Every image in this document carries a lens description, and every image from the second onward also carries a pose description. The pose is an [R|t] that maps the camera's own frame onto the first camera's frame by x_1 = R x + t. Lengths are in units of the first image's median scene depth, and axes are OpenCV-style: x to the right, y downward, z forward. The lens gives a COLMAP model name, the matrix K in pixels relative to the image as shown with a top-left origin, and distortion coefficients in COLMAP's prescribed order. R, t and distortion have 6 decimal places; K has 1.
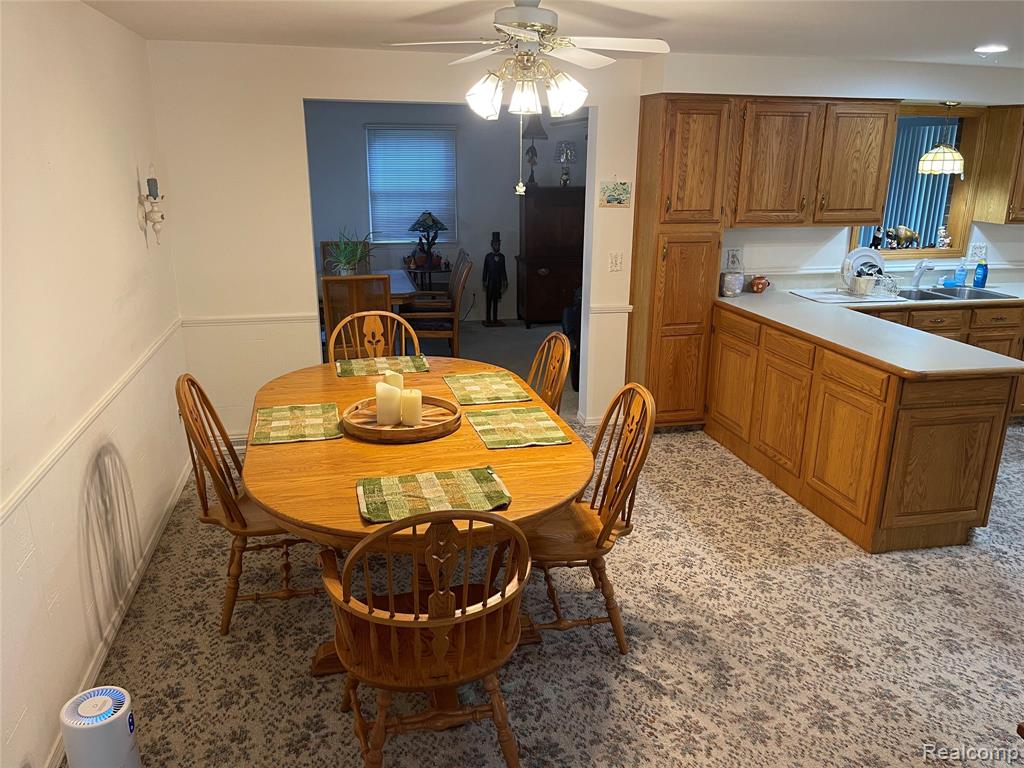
lens RADIAL K [[774.3, 0, 512.2], [0, 774.3, 384.5], [0, 0, 1]] dist [0.058770, -0.084158]
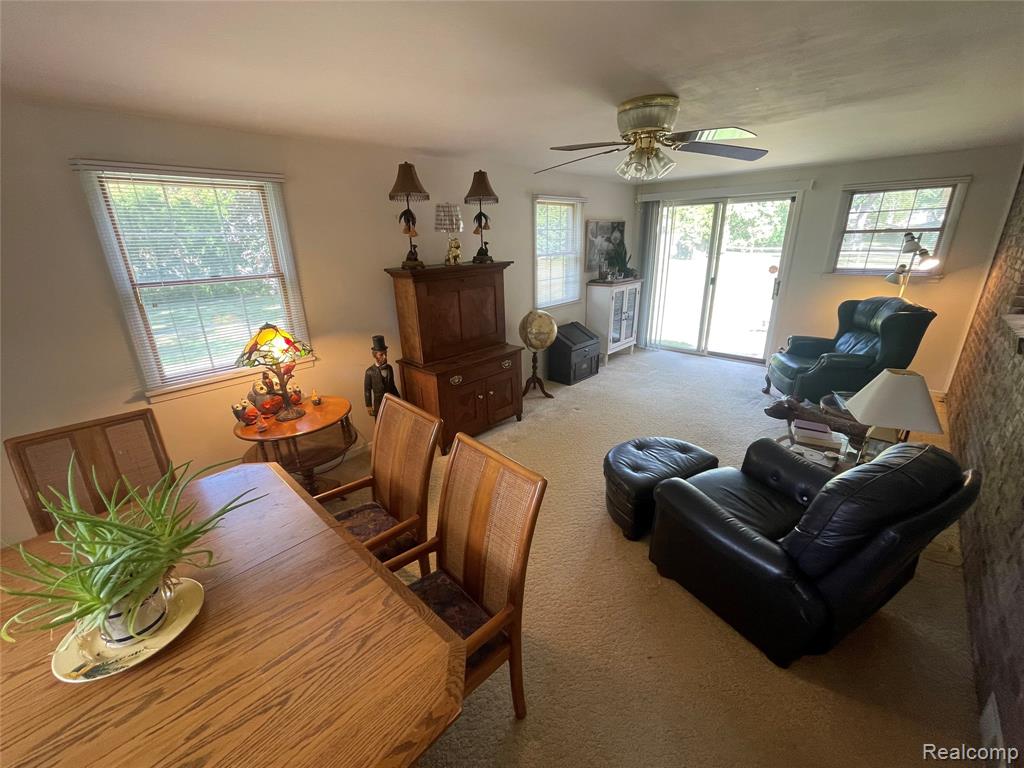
lens RADIAL K [[415.3, 0, 508.7], [0, 415.3, 381.4], [0, 0, 1]] dist [-0.005599, 0.002628]
pose [[0.830869, -0.207745, 0.516236, -0.270981], [0.184806, 0.978060, 0.096154, -0.378646], [-0.524885, 0.015512, 0.851032, 1.381234]]
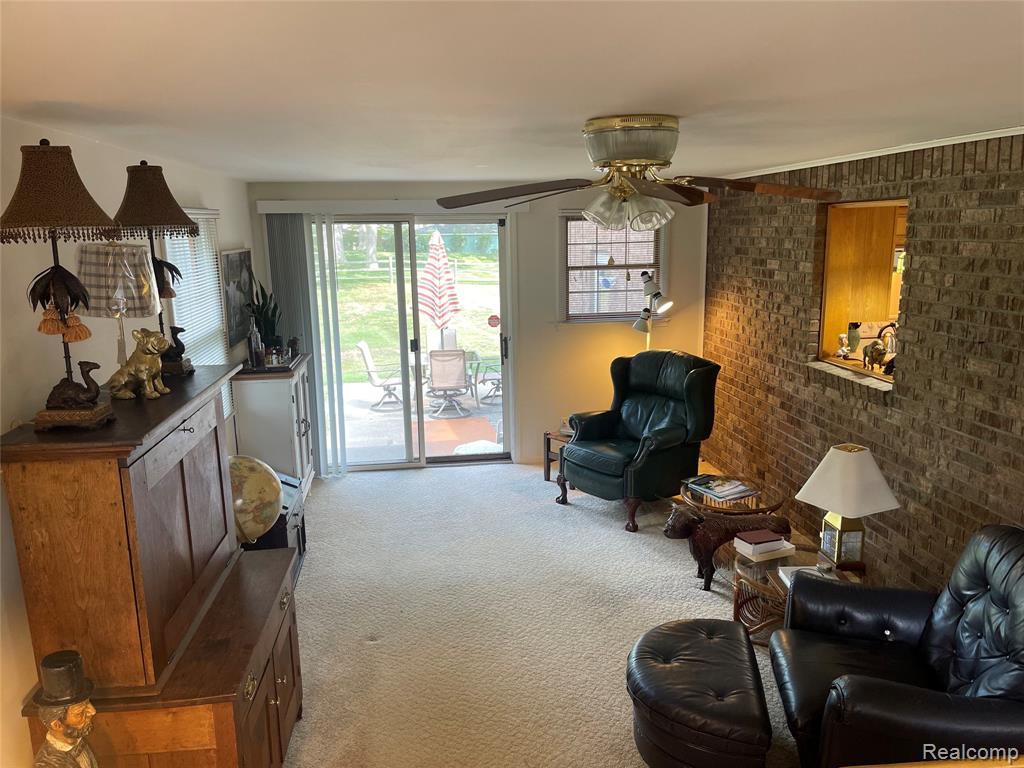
lens RADIAL K [[774.3, 0, 517.2], [0, 774.3, 386.0], [0, 0, 1]] dist [0.058770, -0.084158]
pose [[0.079815, -0.207314, 0.975013, -0.461614], [0.294091, 0.939492, 0.175686, -0.595122], [-0.952439, 0.272720, 0.135954, 1.828902]]
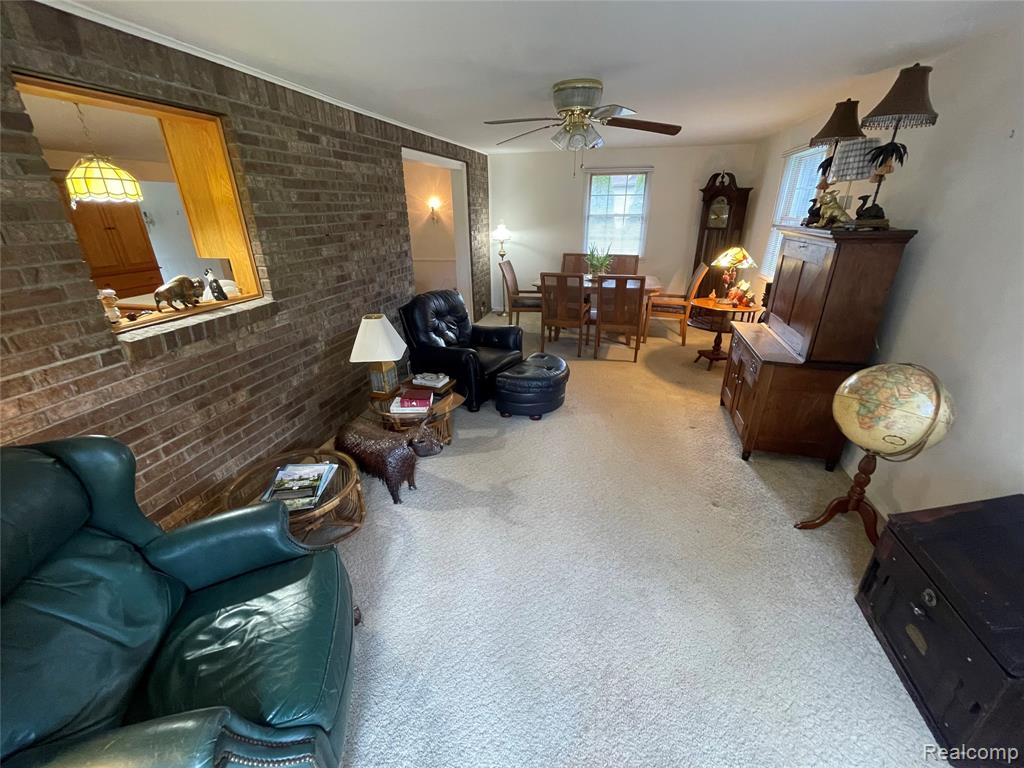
lens RADIAL K [[415.3, 0, 506.8], [0, 415.3, 378.6], [0, 0, 1]] dist [-0.005599, 0.002628]
pose [[-0.458253, 0.340582, -0.820980, 1.044380], [-0.241545, 0.841191, 0.483791, -0.561089], [0.855371, 0.420002, -0.303213, 2.070875]]
